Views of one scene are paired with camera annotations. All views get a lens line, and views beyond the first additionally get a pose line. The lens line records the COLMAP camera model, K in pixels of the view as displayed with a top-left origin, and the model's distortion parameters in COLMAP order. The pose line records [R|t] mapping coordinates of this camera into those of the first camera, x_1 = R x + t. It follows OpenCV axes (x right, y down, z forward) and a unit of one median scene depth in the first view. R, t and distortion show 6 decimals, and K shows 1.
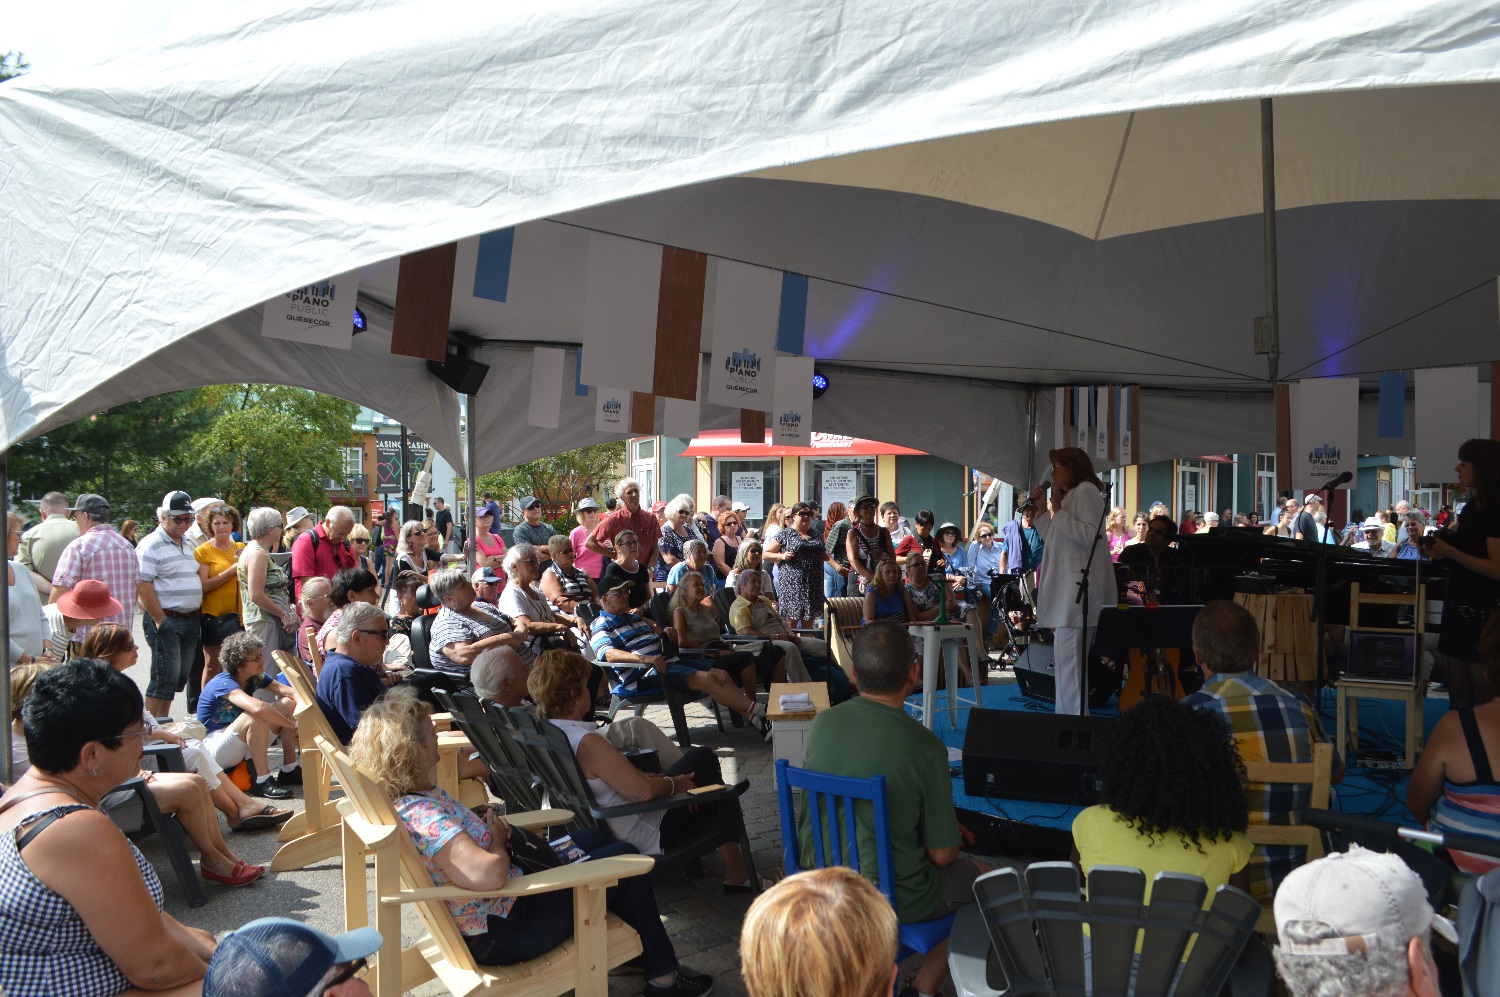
lens RADIAL K [[1200.8, 0, 750.0], [0, 1200.8, 498.5], [0, 0, 1]] dist [-0.081439, 0.012927]
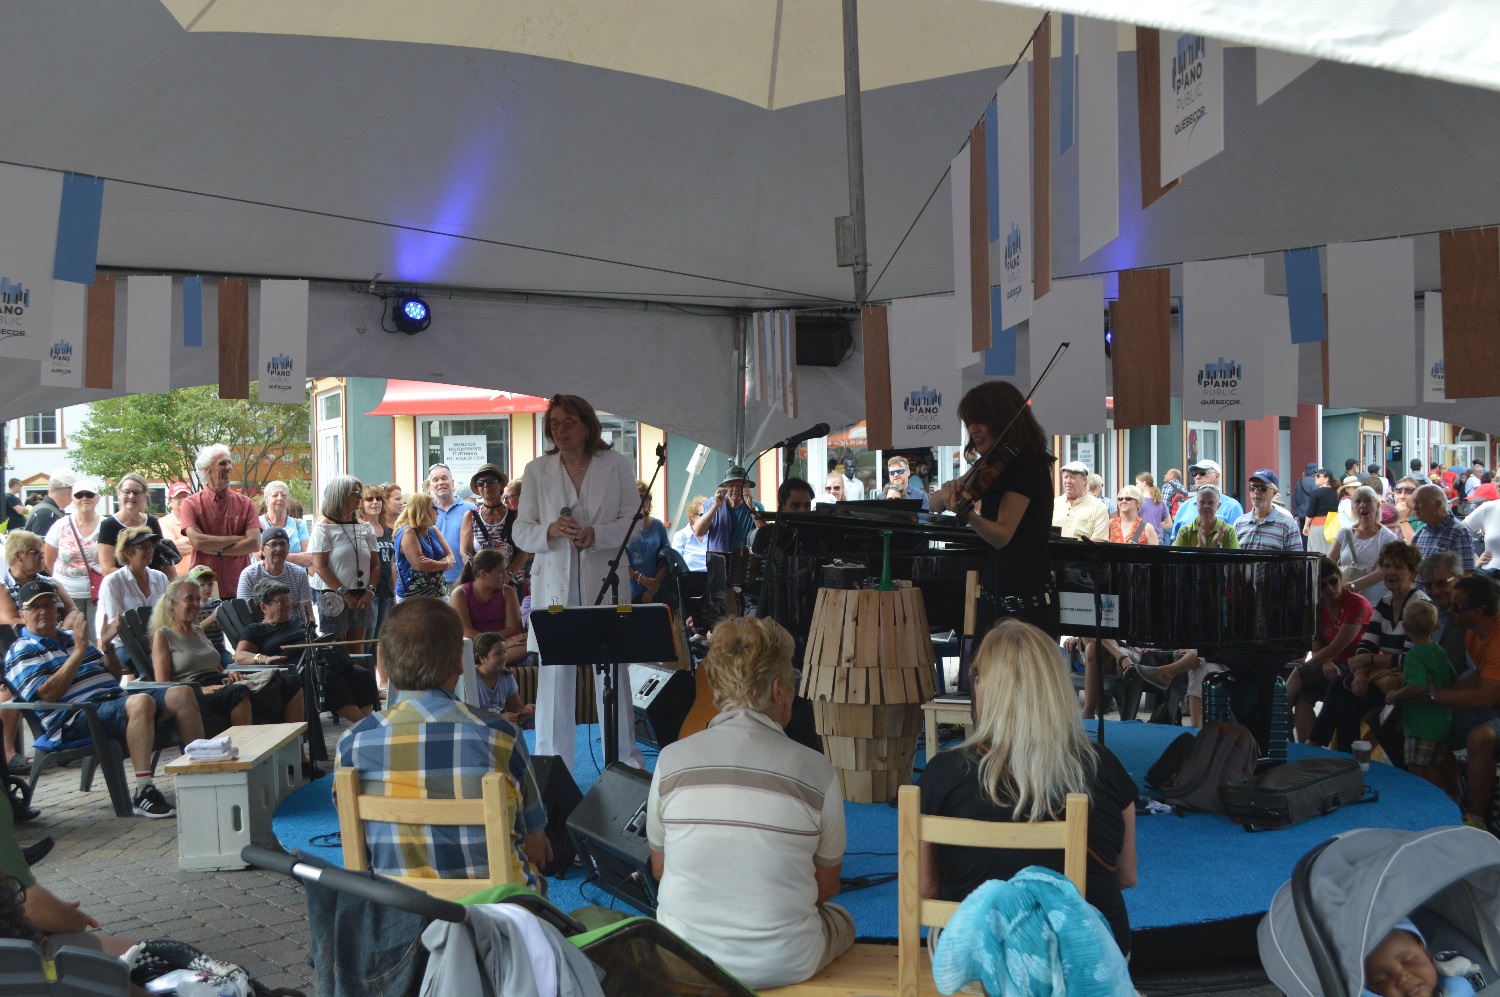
lens RADIAL K [[1674.5, 0, 747.1], [0, 1674.5, 534.4], [0, 0, 1]] dist [-0.007106, -0.443878]
pose [[0.995465, -0.024397, 0.091950, 0.220174], [0.020831, 0.999001, 0.039547, 0.002485], [-0.092823, -0.037452, 0.994978, -0.037215]]
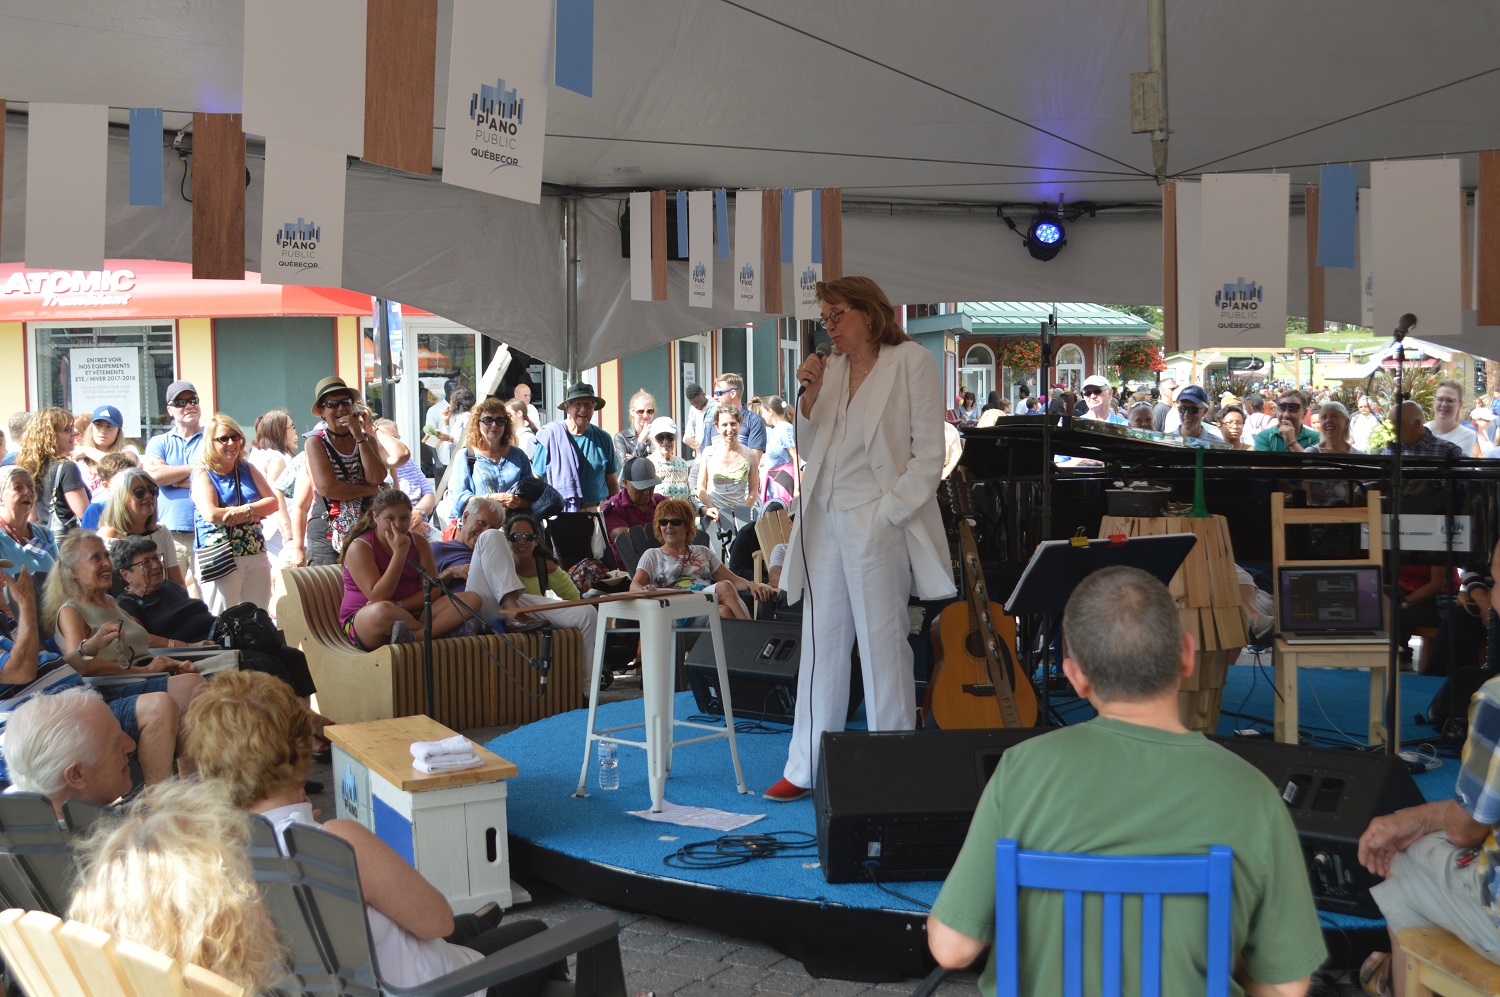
lens RADIAL K [[2022.0, 0, 750.0], [0, 2022.0, 498.5], [0, 0, 1]] dist [-0.025204, -0.007976]
pose [[0.901598, -0.042678, 0.430464, -0.179179], [0.021227, 0.998287, 0.054515, 0.006359], [-0.432053, -0.040013, 0.900960, 0.099609]]
